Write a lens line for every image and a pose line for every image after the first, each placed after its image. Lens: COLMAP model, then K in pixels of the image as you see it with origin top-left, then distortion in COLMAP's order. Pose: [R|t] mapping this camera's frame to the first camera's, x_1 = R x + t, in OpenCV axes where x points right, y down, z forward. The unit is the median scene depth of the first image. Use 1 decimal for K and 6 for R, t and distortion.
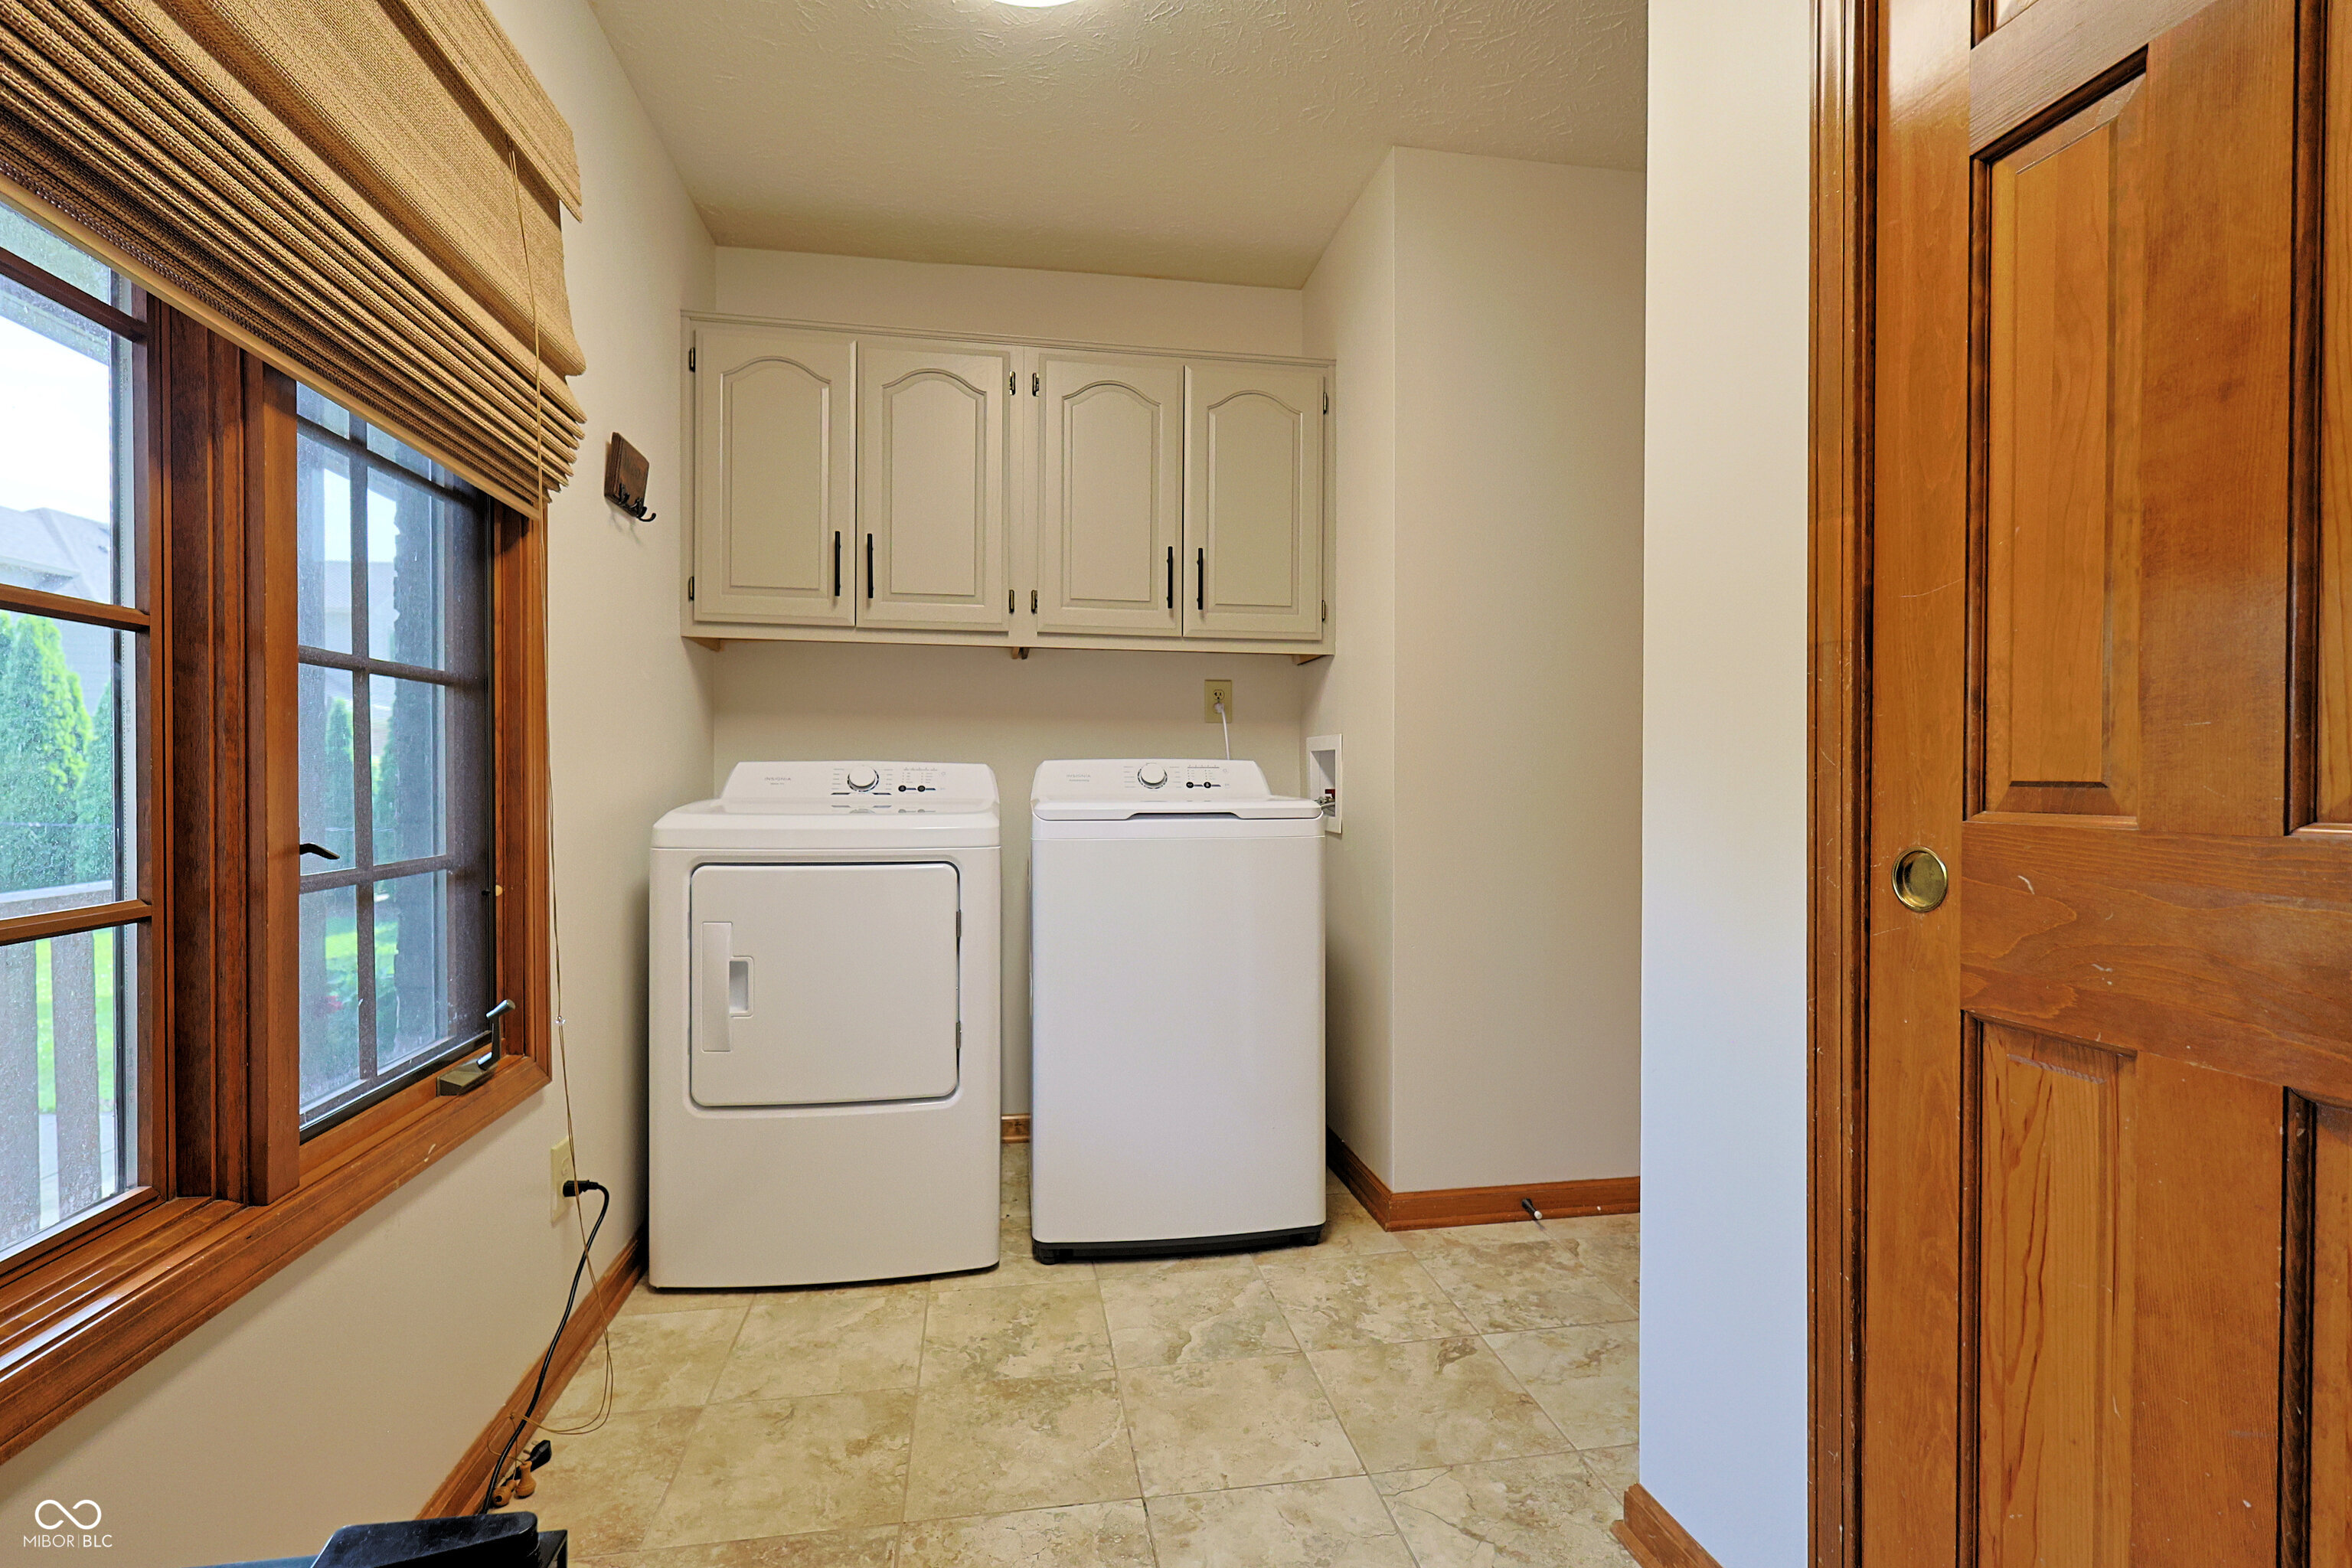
lens RADIAL K [[1075.3, 0, 1172.2], [0, 1075.3, 785.7], [0, 0, 1]] dist [-0.000761, 0.000487]
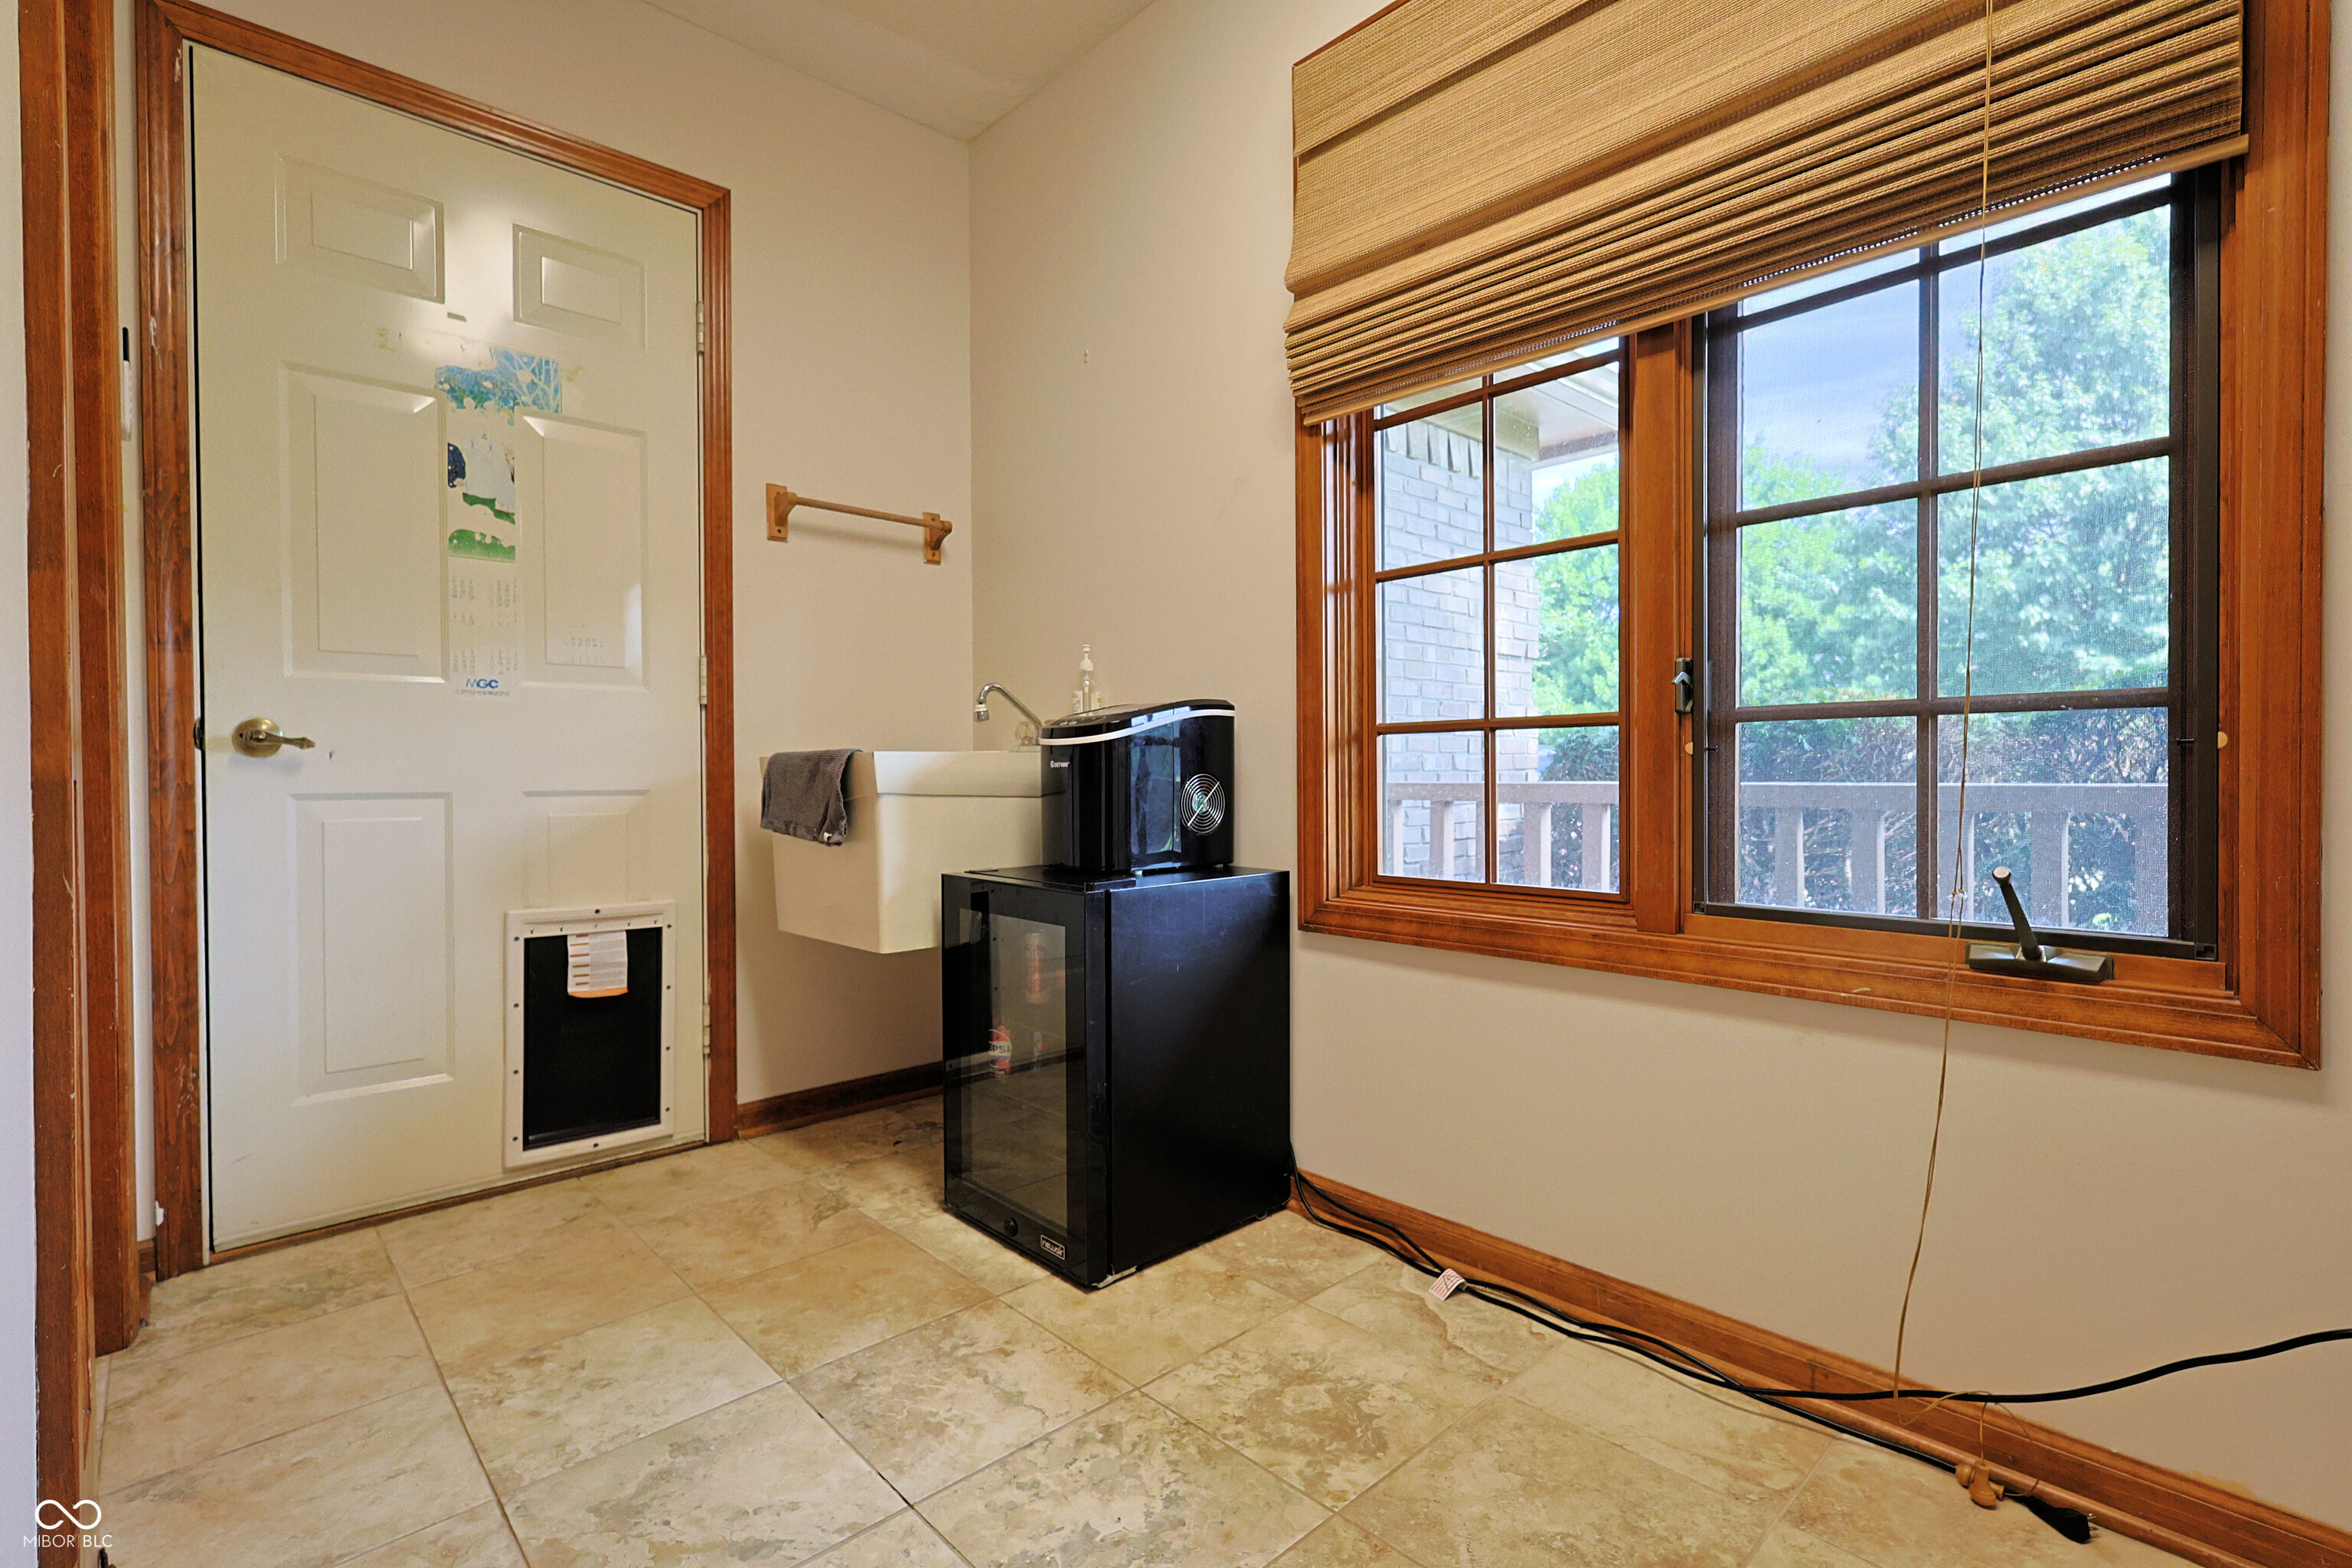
lens RADIAL K [[1075.3, 0, 1172.2], [0, 1075.3, 785.7], [0, 0, 1]] dist [-0.000761, 0.000487]
pose [[-0.838897, 0.007368, -0.544241, 0.267719], [-0.001954, 0.999861, 0.016548, 0.109790], [0.544287, 0.014945, -0.838766, 1.140770]]
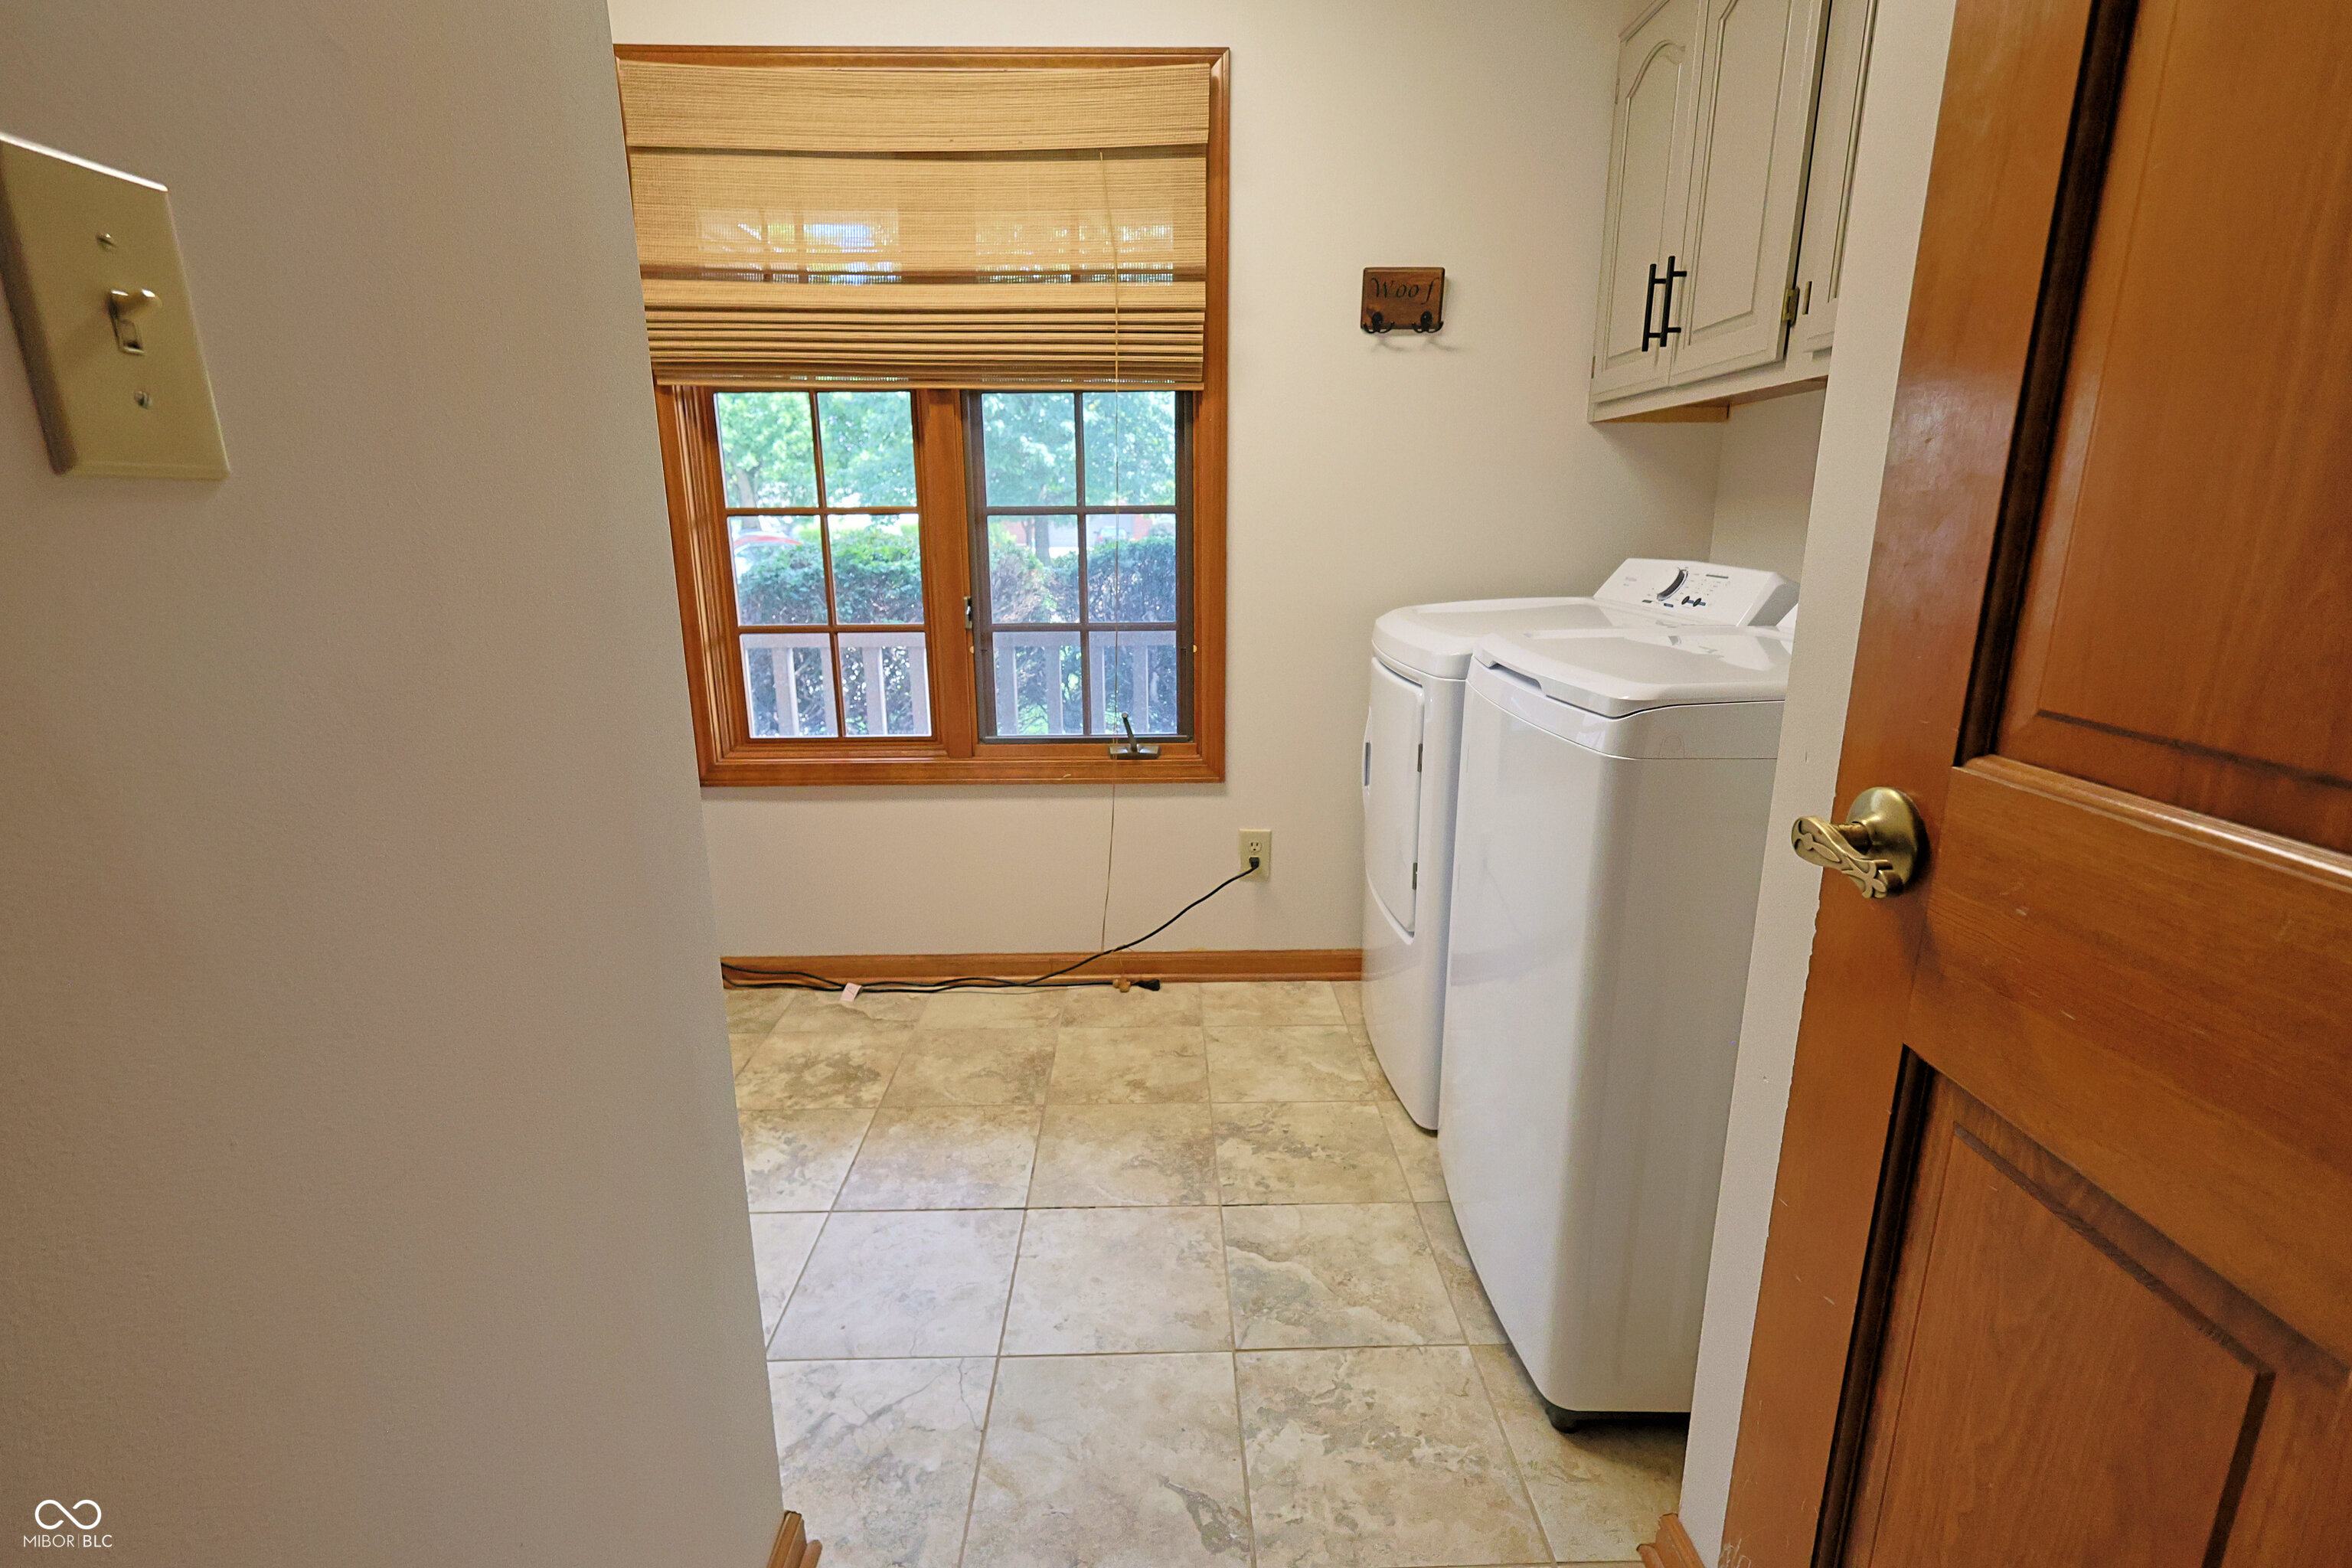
lens RADIAL K [[1075.3, 0, 1172.2], [0, 1075.3, 785.7], [0, 0, 1]] dist [-0.000761, 0.000487]
pose [[-0.153337, 0.236183, -0.959534, 0.858837], [-0.002638, 0.970916, 0.239406, -0.077050], [0.988170, 0.039241, -0.148254, 1.140432]]
